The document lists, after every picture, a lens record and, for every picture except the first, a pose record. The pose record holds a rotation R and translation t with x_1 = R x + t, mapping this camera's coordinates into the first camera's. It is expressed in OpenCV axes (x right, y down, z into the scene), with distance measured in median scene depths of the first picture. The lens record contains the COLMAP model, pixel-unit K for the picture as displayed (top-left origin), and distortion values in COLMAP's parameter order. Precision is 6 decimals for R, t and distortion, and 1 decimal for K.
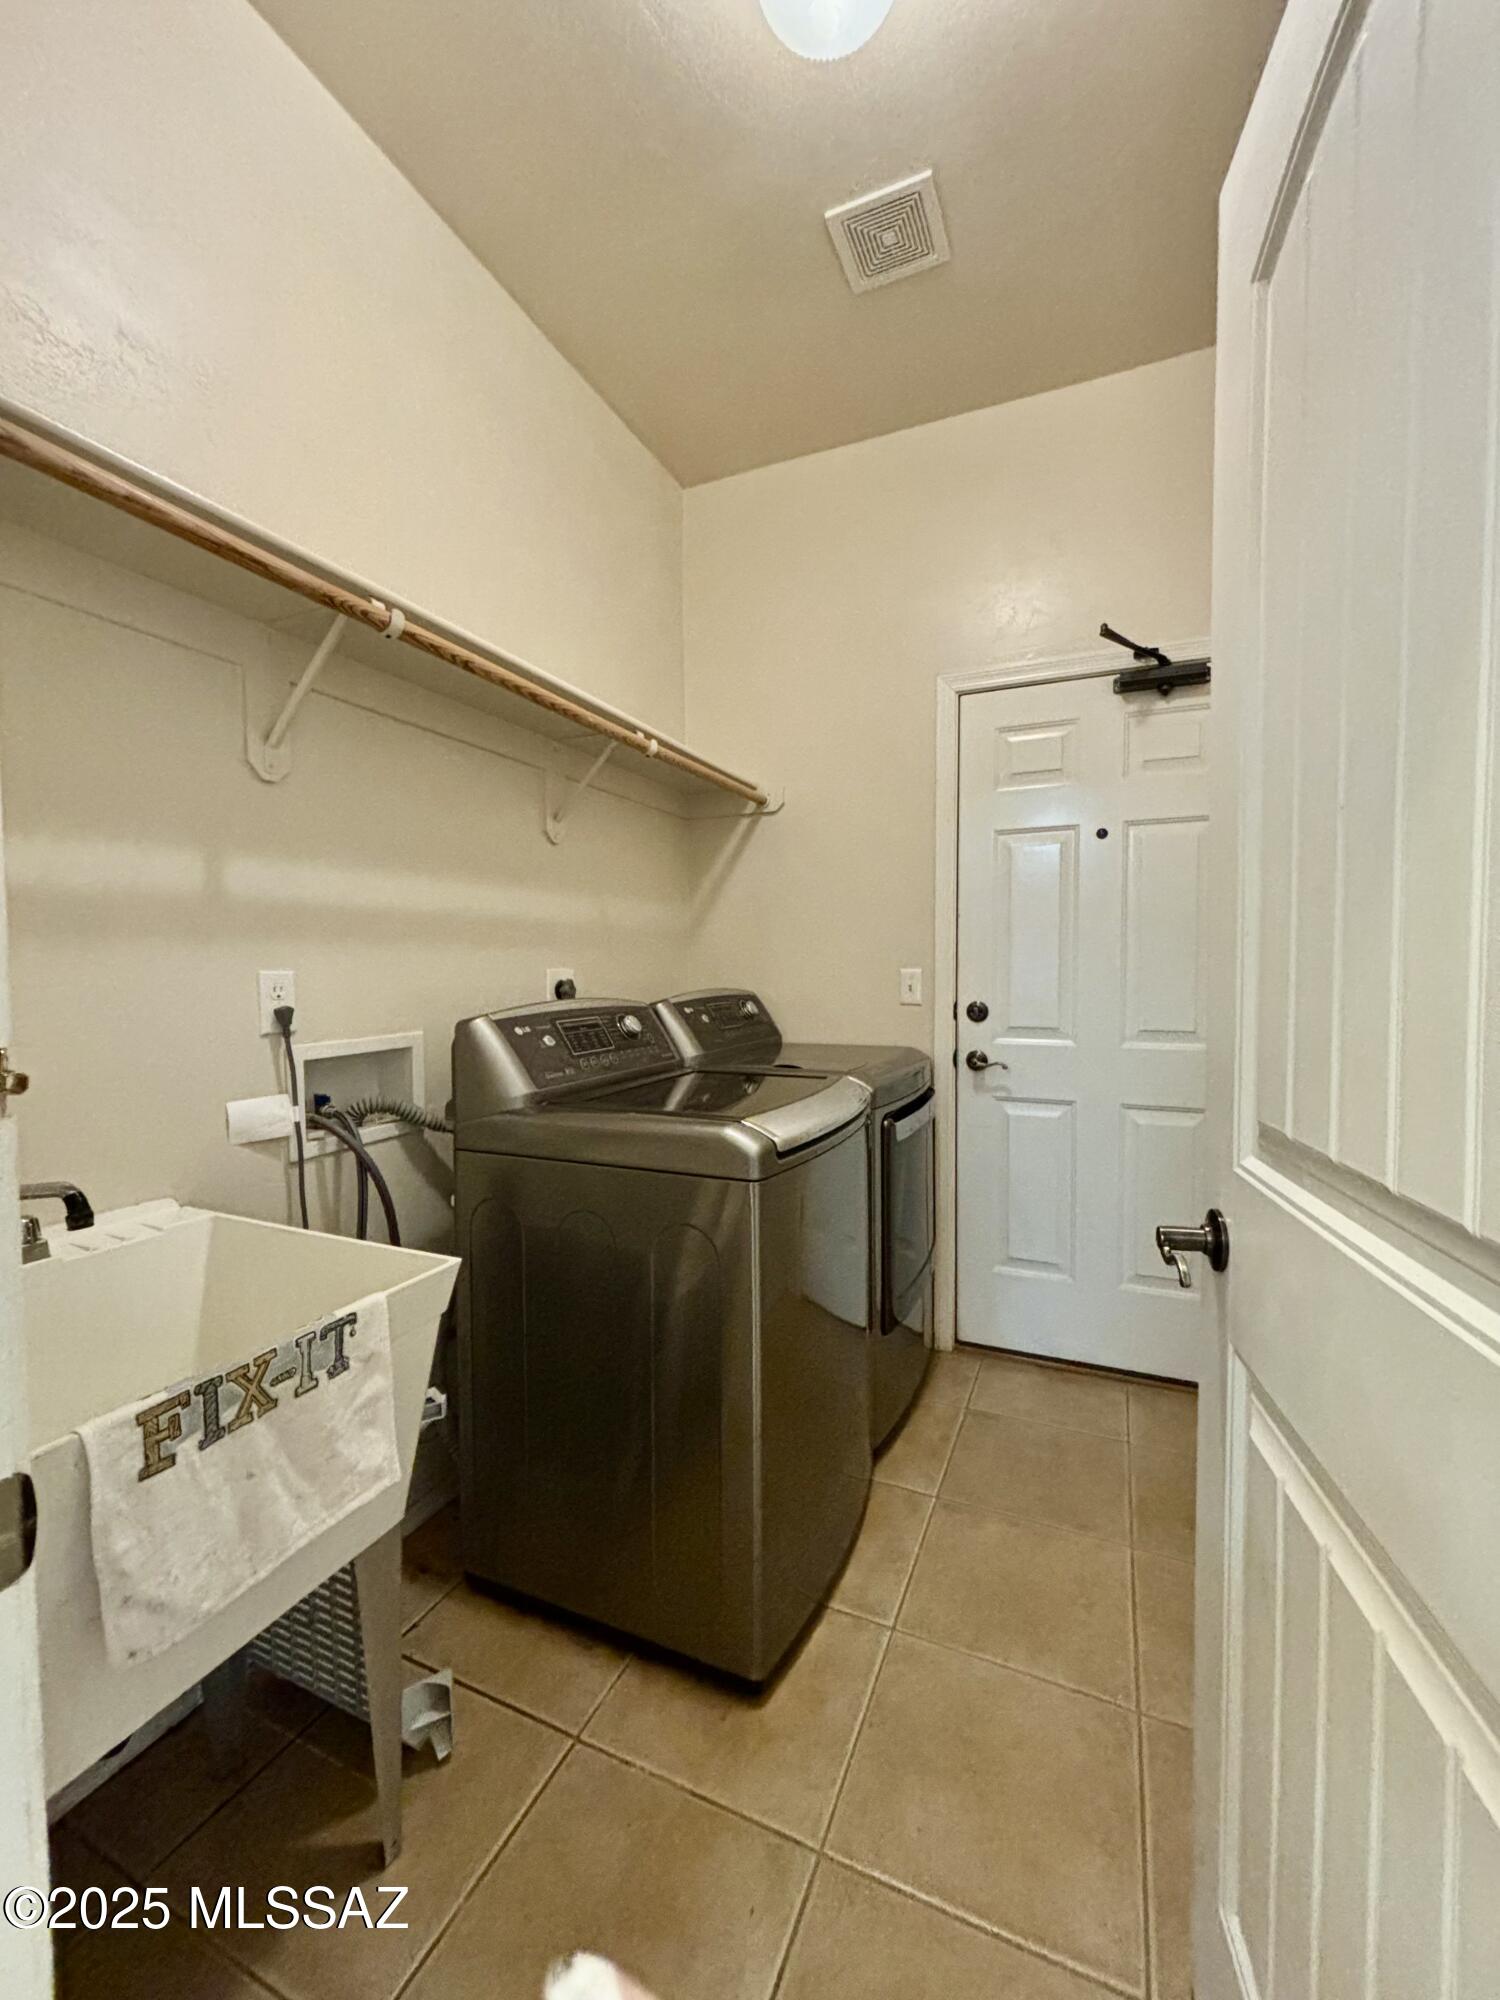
lens RADIAL K [[815.2, 0, 749.0], [0, 815.2, 1002.9], [0, 0, 1]] dist [0.002131, 0.000158]
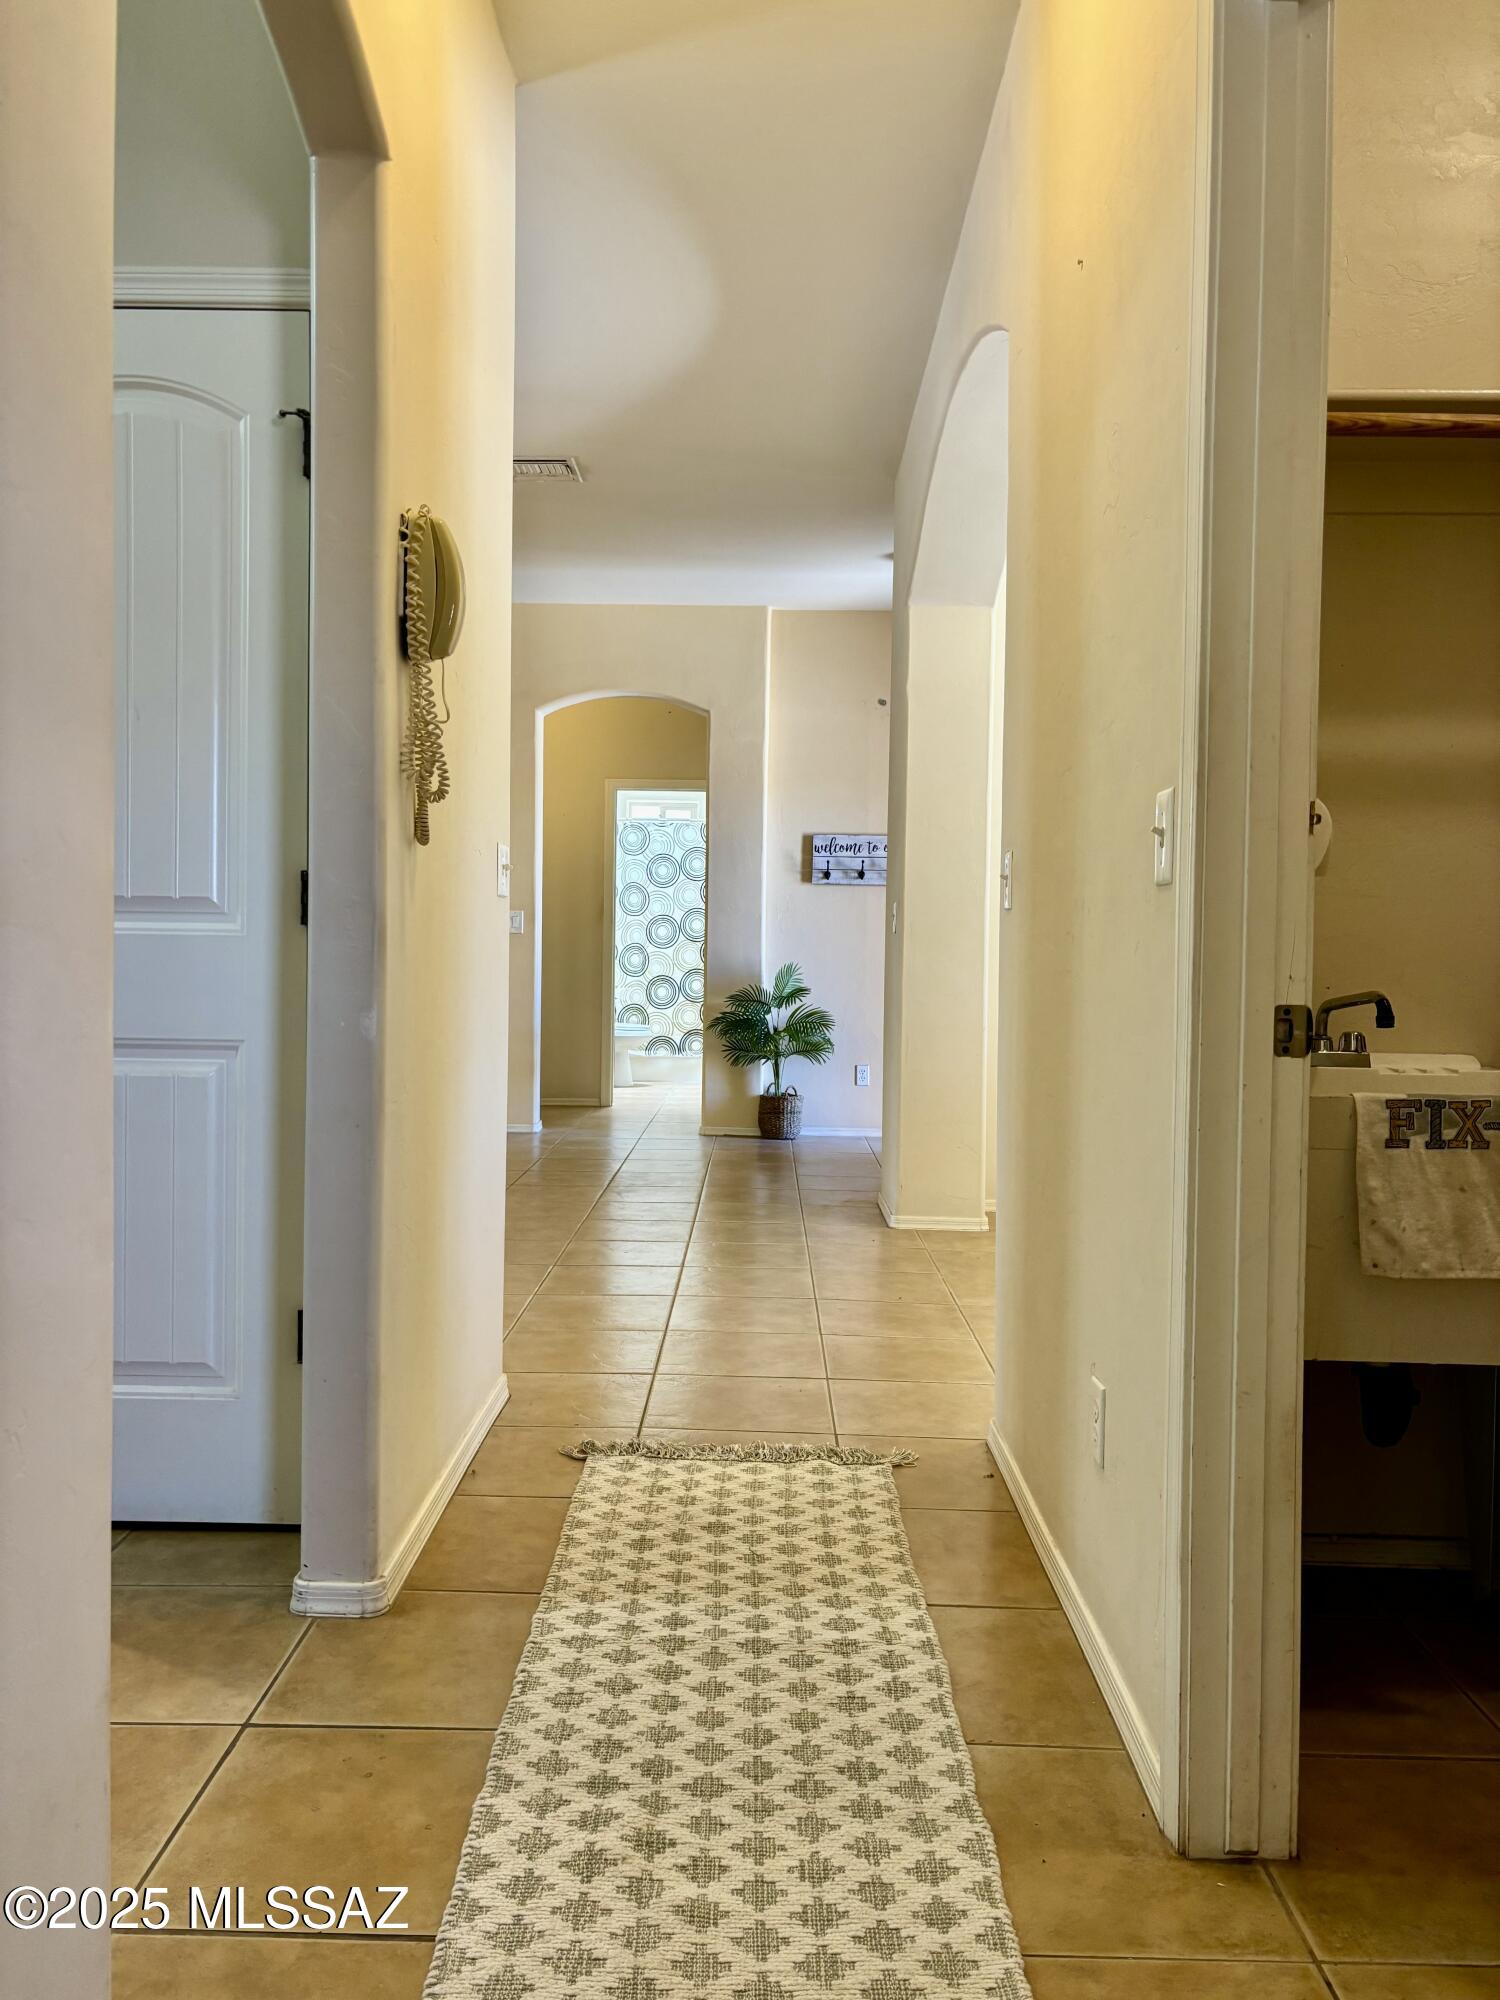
lens RADIAL K [[1508.7, 0, 746.6], [0, 1508.7, 997.7], [0, 0, 1]] dist [0.005767, 0.001792]
pose [[0.394268, 0.040900, -0.918085, 1.207604], [-0.048057, 0.998560, 0.023847, 0.293653], [0.917738, 0.034718, 0.395666, -1.069909]]
